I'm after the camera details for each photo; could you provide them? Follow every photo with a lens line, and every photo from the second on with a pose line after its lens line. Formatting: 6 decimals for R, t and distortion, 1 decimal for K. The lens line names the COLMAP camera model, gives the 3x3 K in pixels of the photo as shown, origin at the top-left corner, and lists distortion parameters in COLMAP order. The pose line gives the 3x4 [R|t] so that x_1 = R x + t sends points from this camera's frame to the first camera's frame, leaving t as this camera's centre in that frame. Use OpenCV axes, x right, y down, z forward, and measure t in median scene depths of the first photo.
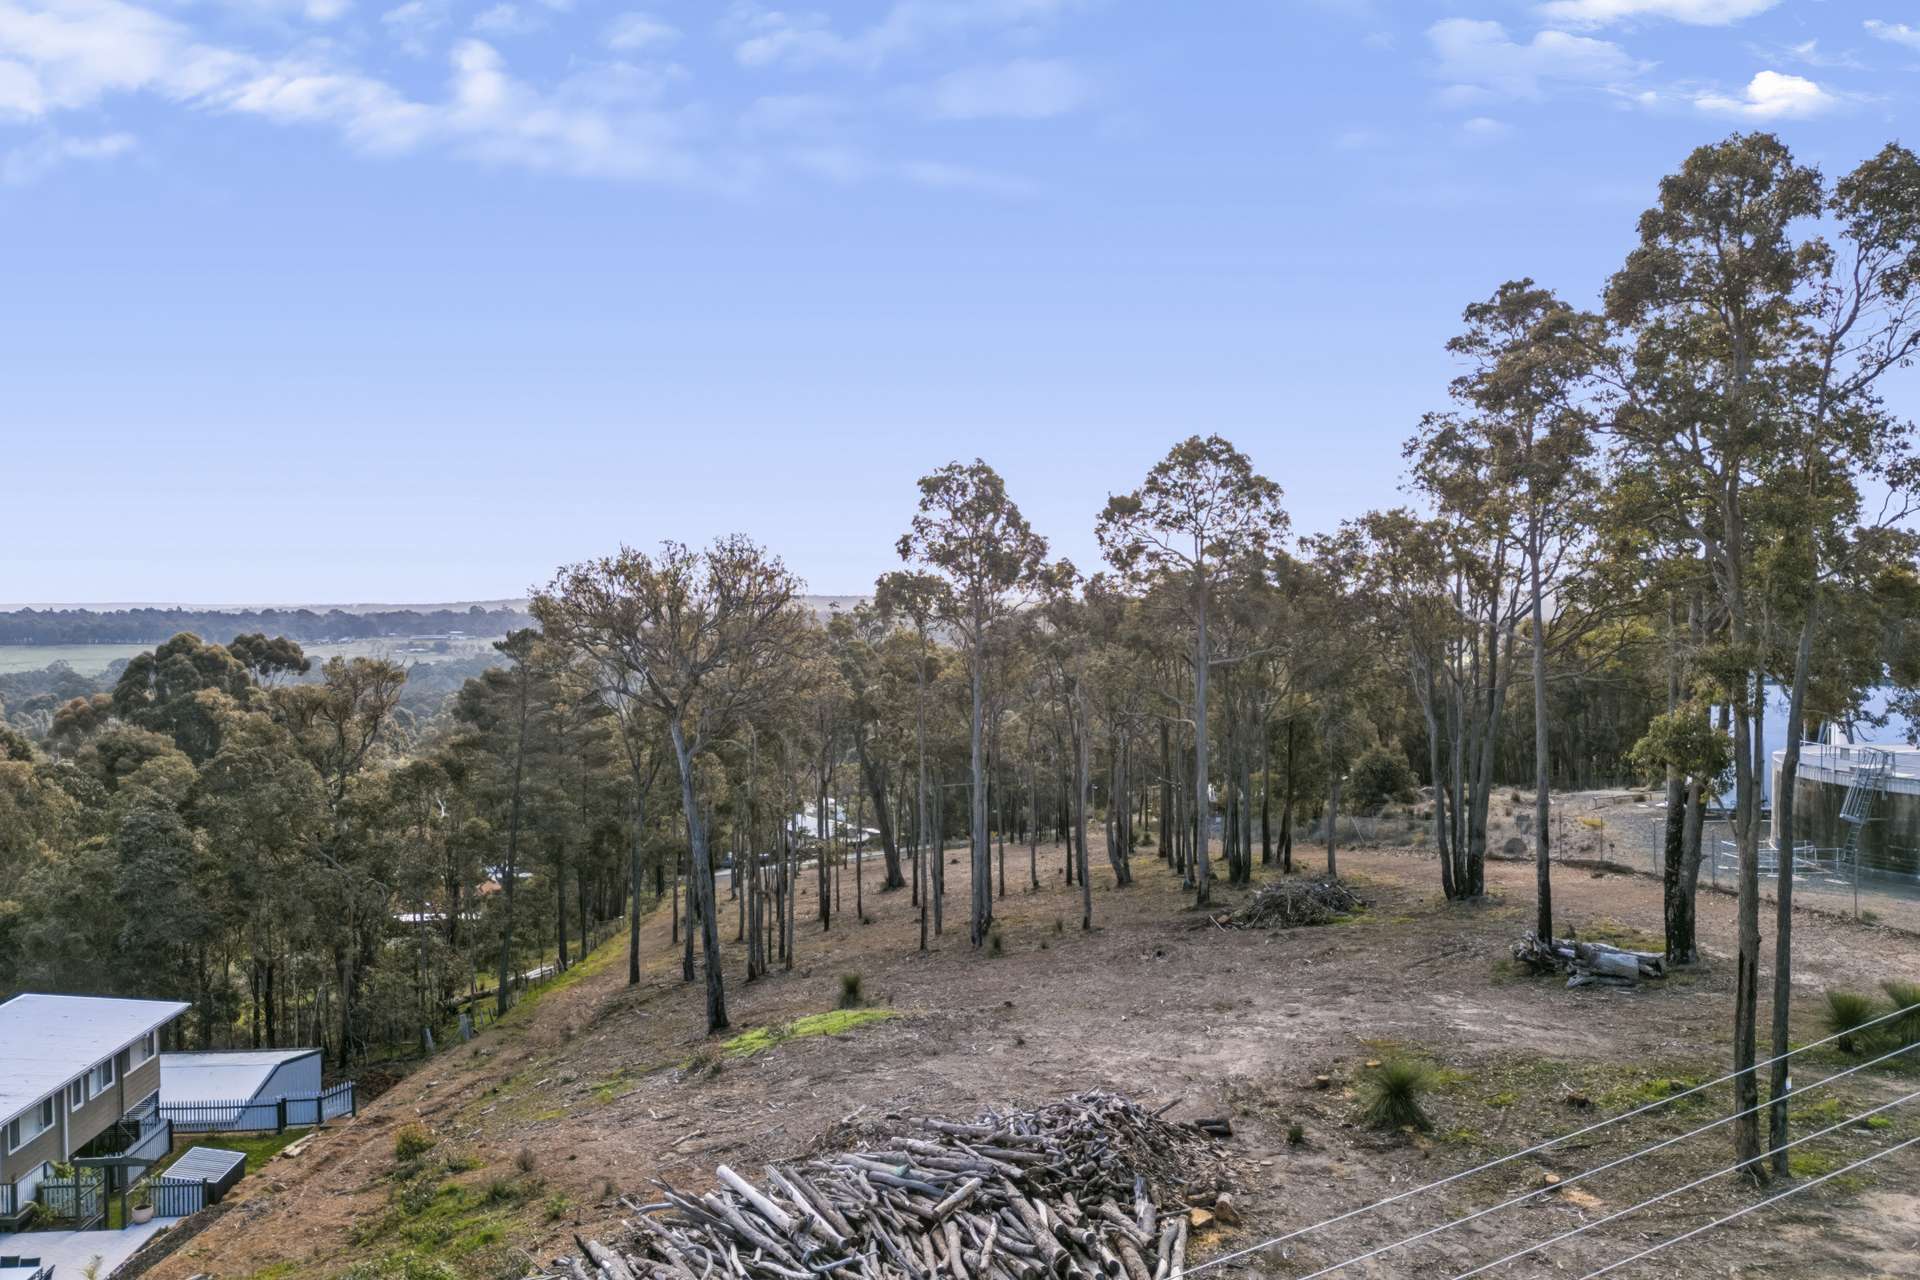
lens RADIAL K [[1326.6, 0, 960.0], [0, 1326.6, 640.0], [0, 0, 1]] dist [0.001875, -0.000636]
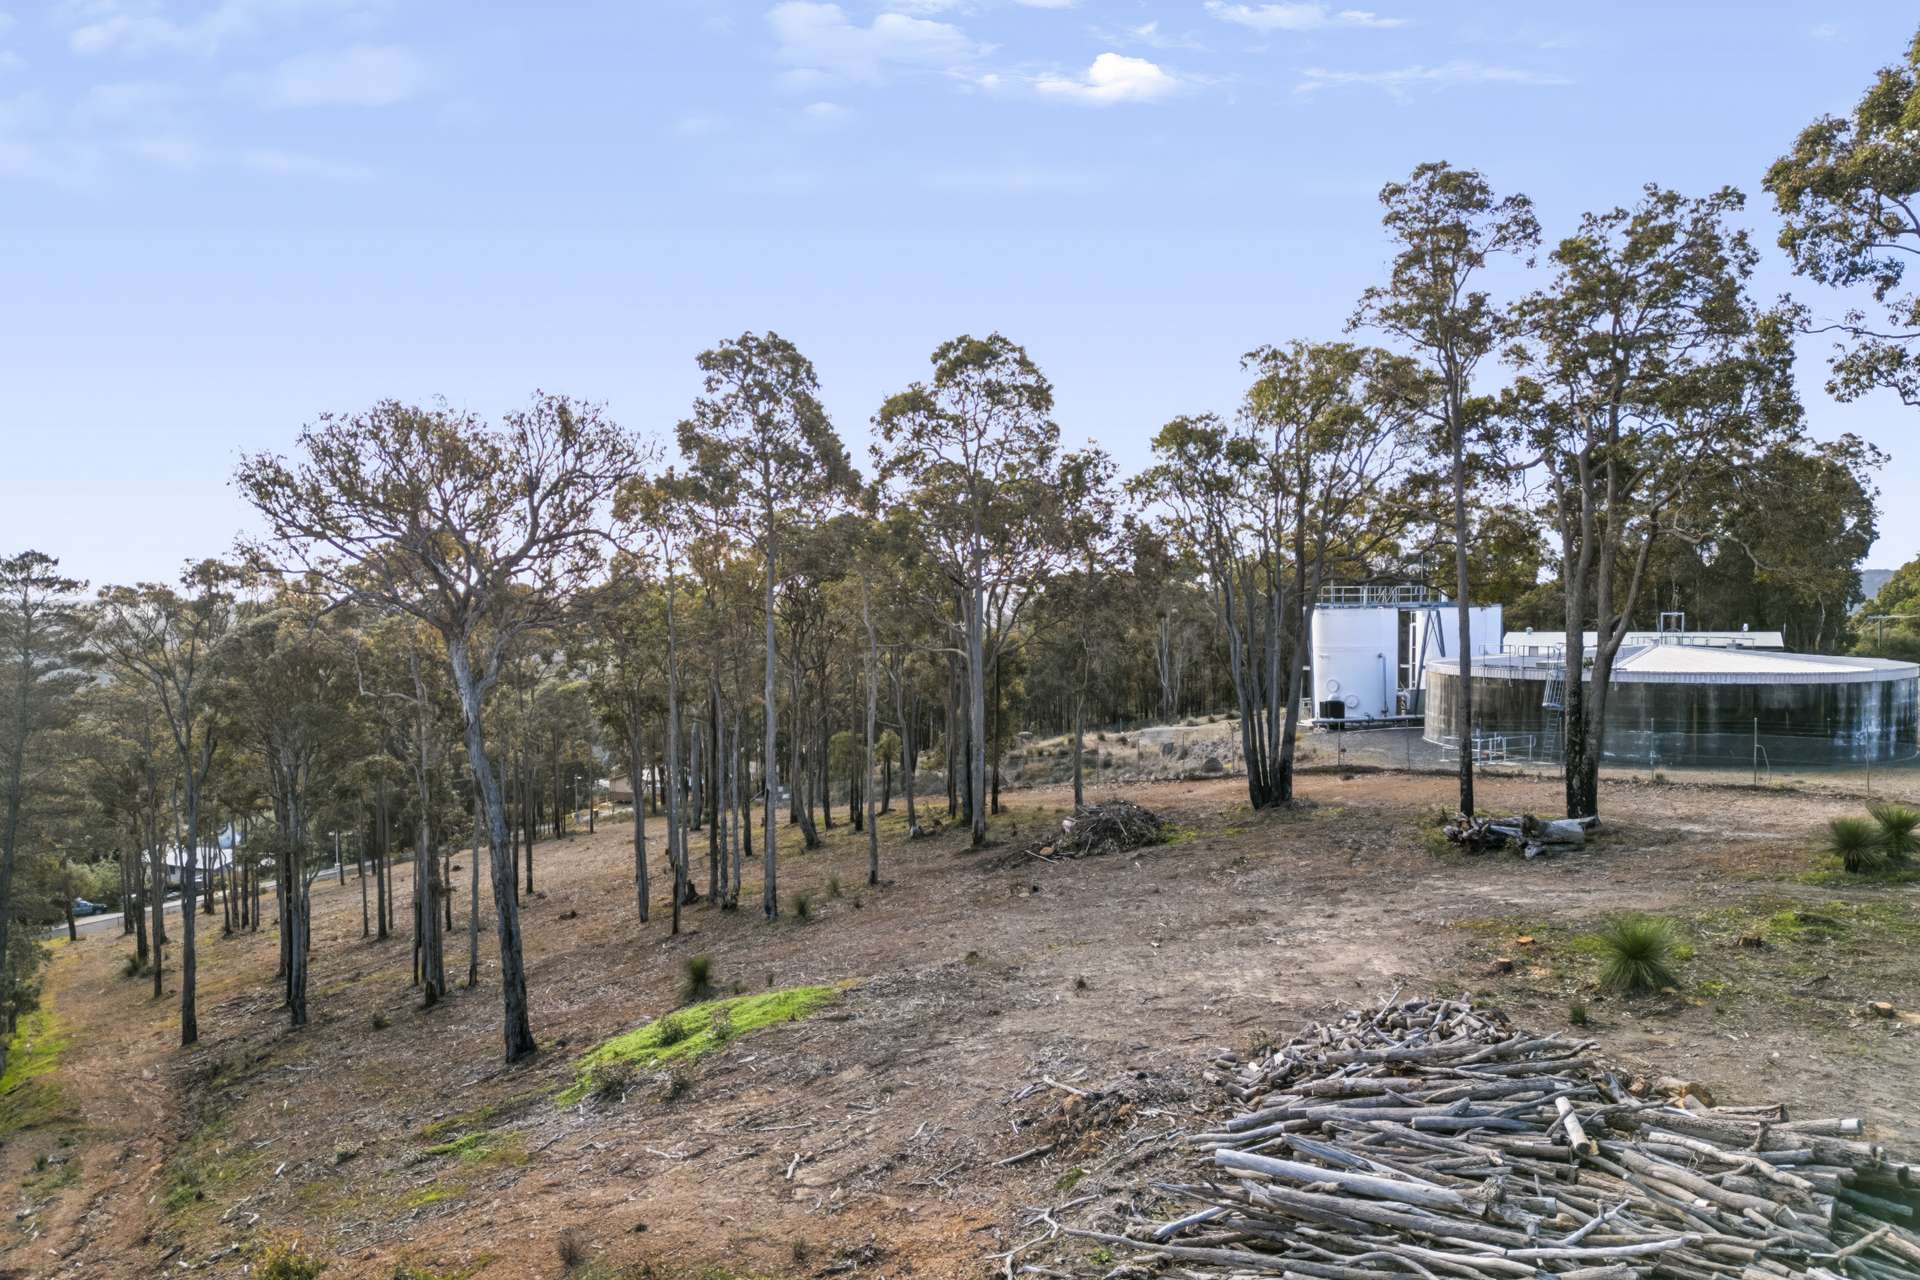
lens RADIAL K [[1343.3, 0, 960.0], [0, 1343.3, 640.0], [0, 0, 1]] dist [0.047371, -0.071757]
pose [[0.892185, -0.024912, 0.450983, -0.273474], [0.022724, 0.999689, 0.010266, 0.051883], [-0.451099, 0.001089, 0.892473, 0.190493]]
